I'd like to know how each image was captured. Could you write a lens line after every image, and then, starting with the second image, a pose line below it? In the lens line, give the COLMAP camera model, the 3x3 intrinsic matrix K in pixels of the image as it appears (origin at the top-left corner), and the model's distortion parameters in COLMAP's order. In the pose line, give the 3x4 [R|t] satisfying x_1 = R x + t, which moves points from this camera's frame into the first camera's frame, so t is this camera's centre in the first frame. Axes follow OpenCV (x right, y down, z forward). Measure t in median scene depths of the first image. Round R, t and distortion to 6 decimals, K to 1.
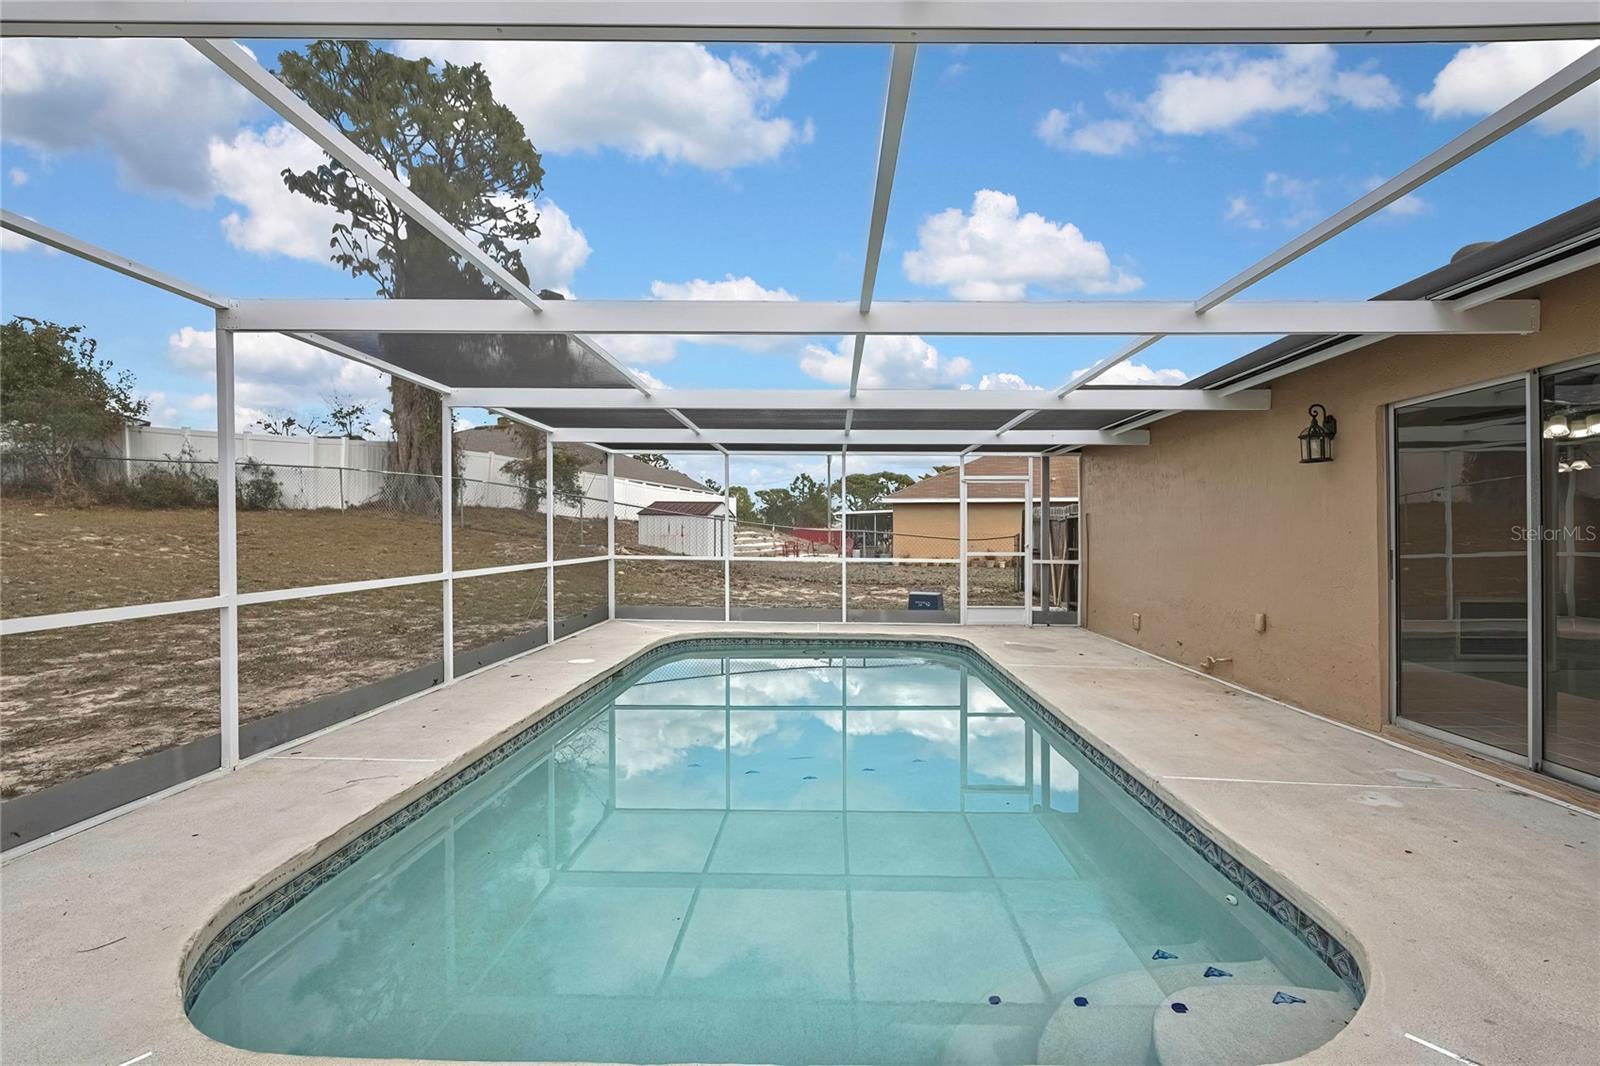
lens RADIAL K [[713.5, 0, 810.1], [0, 713.5, 546.8], [0, 0, 1]] dist [0.014837, 0.000311]
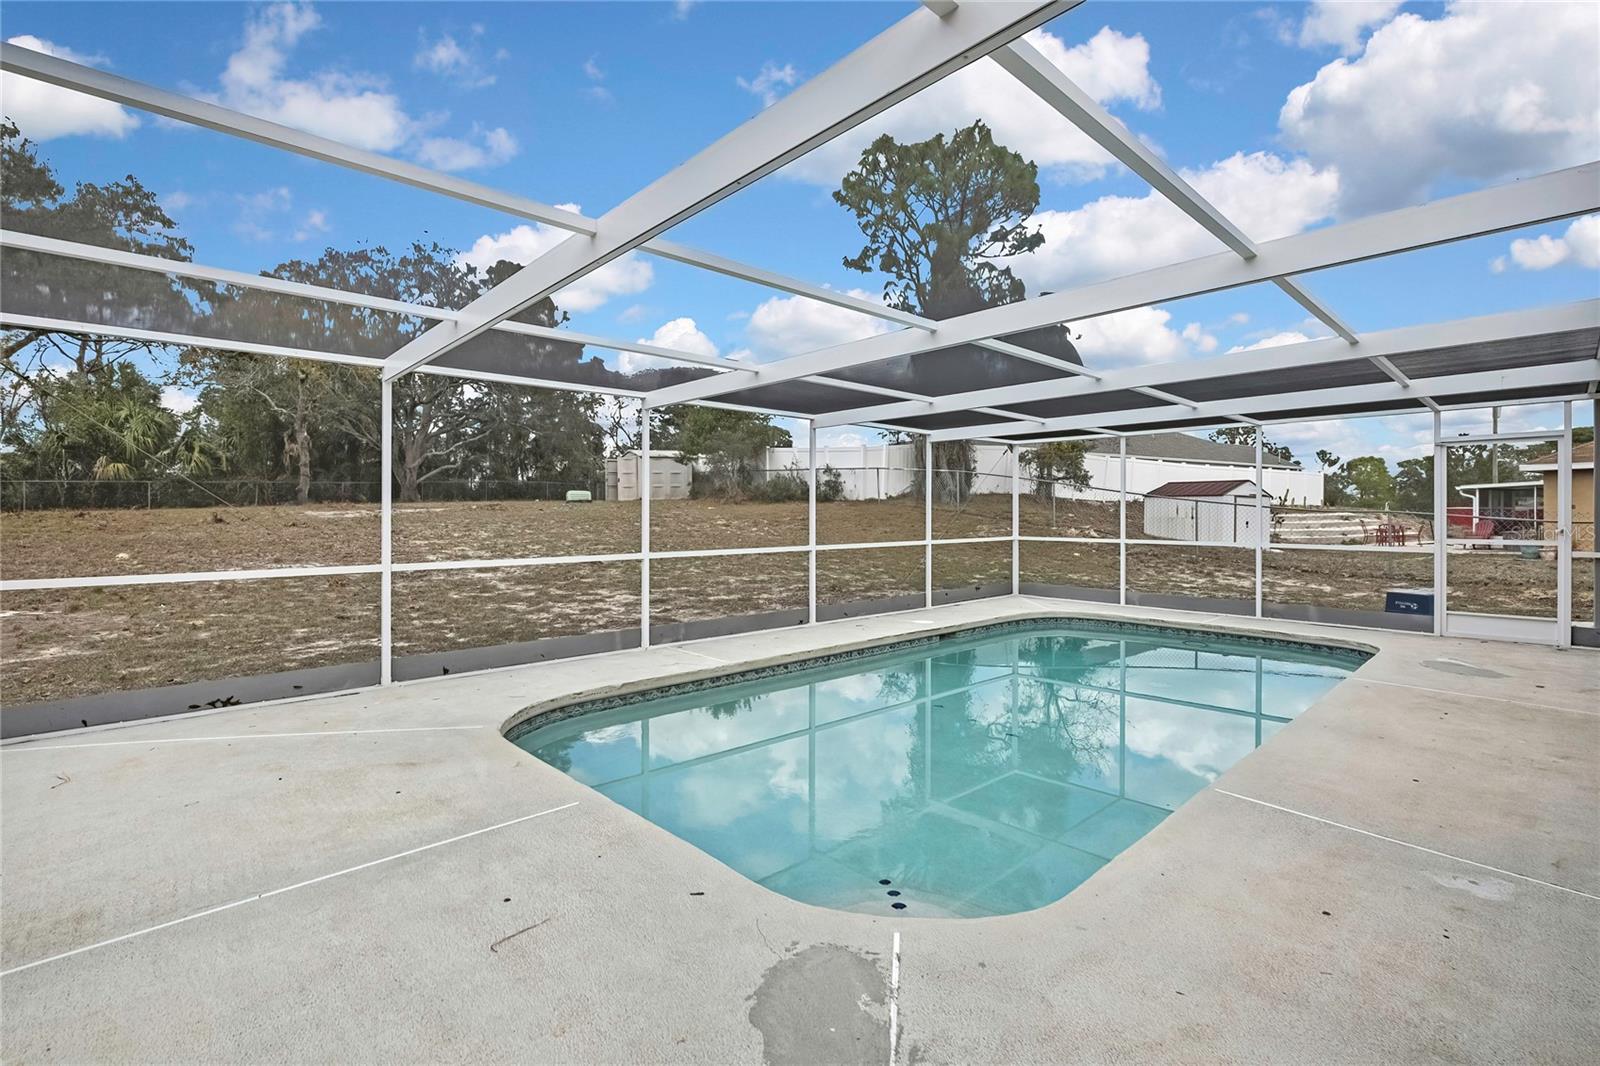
lens RADIAL K [[696.6, 0, 804.8], [0, 696.6, 521.2], [0, 0, 1]] dist [-0.016092, 0.000220]
pose [[0.700512, -0.001504, -0.713639, 0.163190], [-0.006944, 0.999936, -0.008925, 0.000290], [0.713607, 0.011207, 0.700457, 0.010211]]
